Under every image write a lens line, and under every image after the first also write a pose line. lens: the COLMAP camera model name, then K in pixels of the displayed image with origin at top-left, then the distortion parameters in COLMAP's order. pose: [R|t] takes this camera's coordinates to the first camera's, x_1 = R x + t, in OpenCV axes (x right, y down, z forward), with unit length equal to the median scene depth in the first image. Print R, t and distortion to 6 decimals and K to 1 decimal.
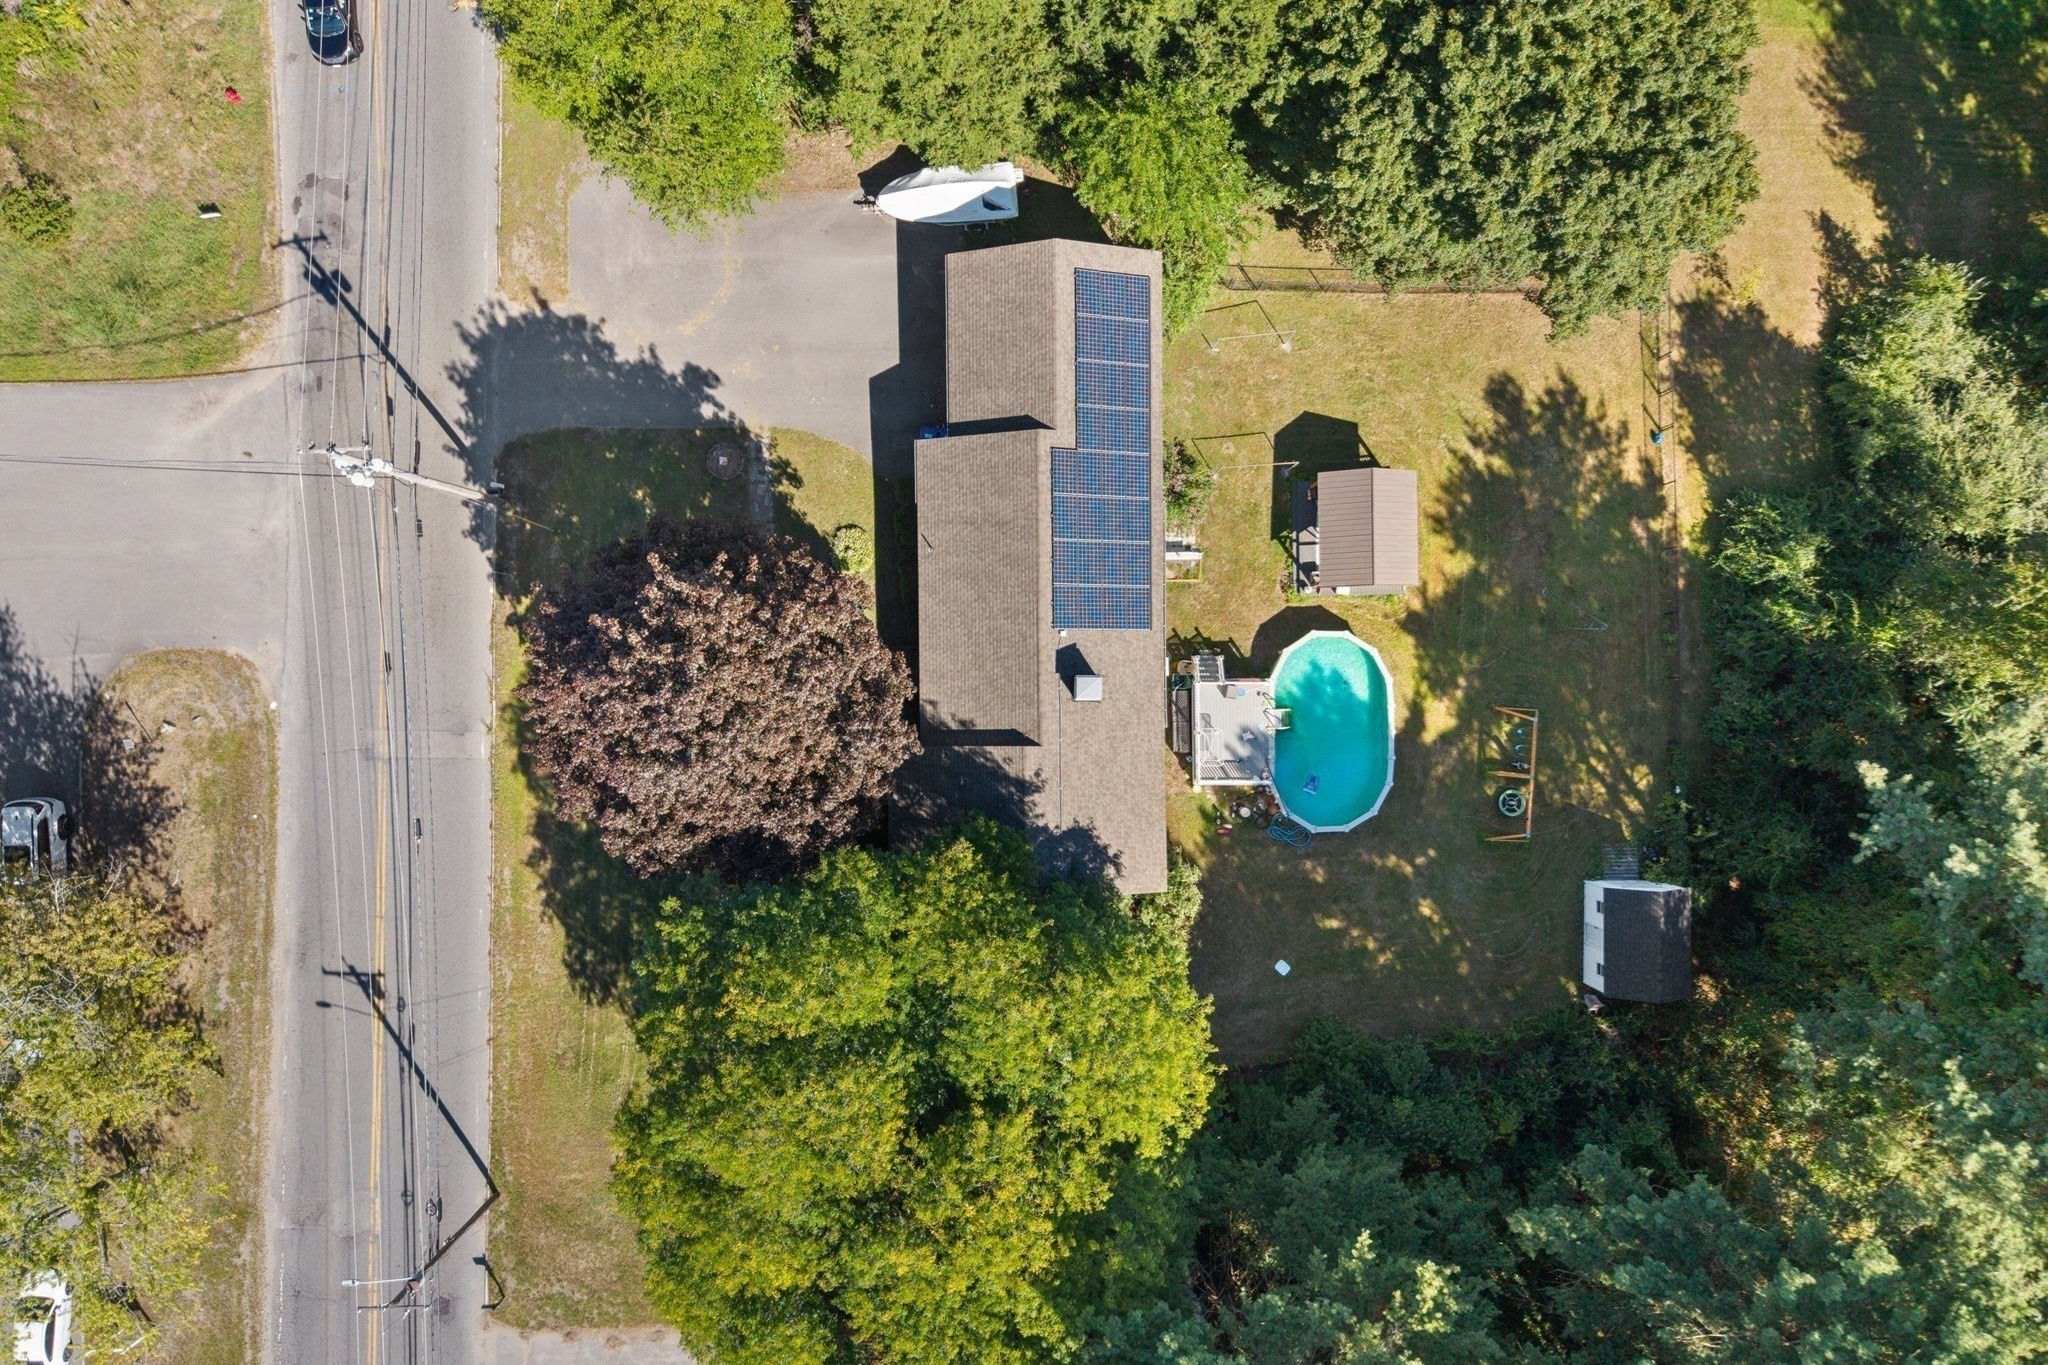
lens RADIAL K [[1411.4, 0, 1095.5], [0, 1411.4, 622.7], [0, 0, 1]] dist [0.037515, -0.069984]
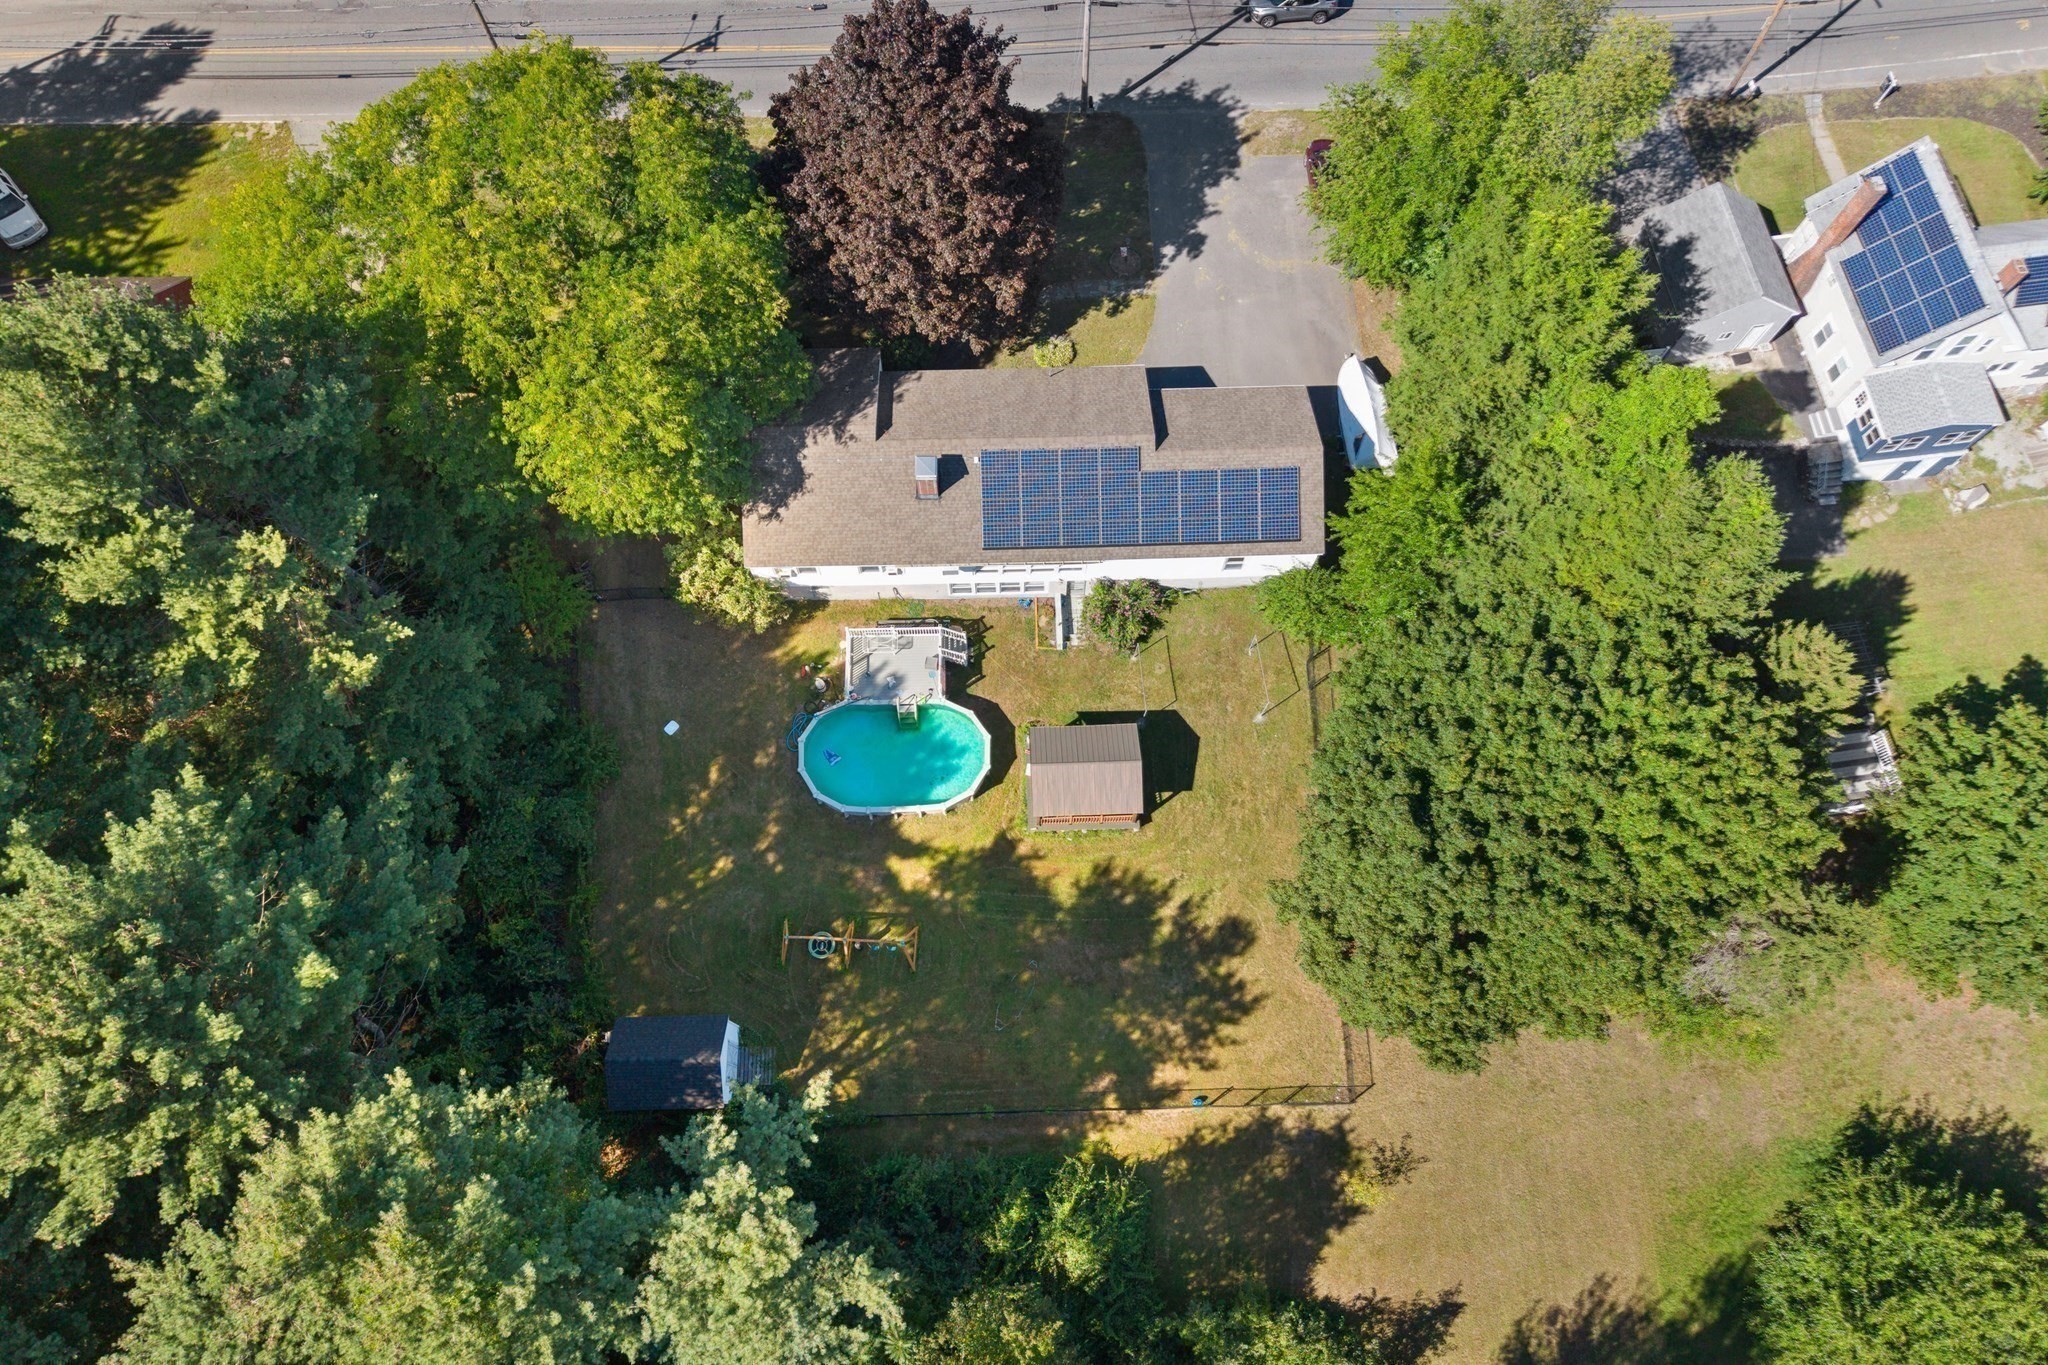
lens RADIAL K [[1411.4, 0, 1095.5], [0, 1411.4, 622.7], [0, 0, 1]] dist [0.037515, -0.069984]
pose [[0.039131, 0.934880, -0.352800, 0.443068], [-0.999217, 0.038686, -0.008313, -0.064931], [0.005877, 0.352849, 0.935662, -0.017186]]
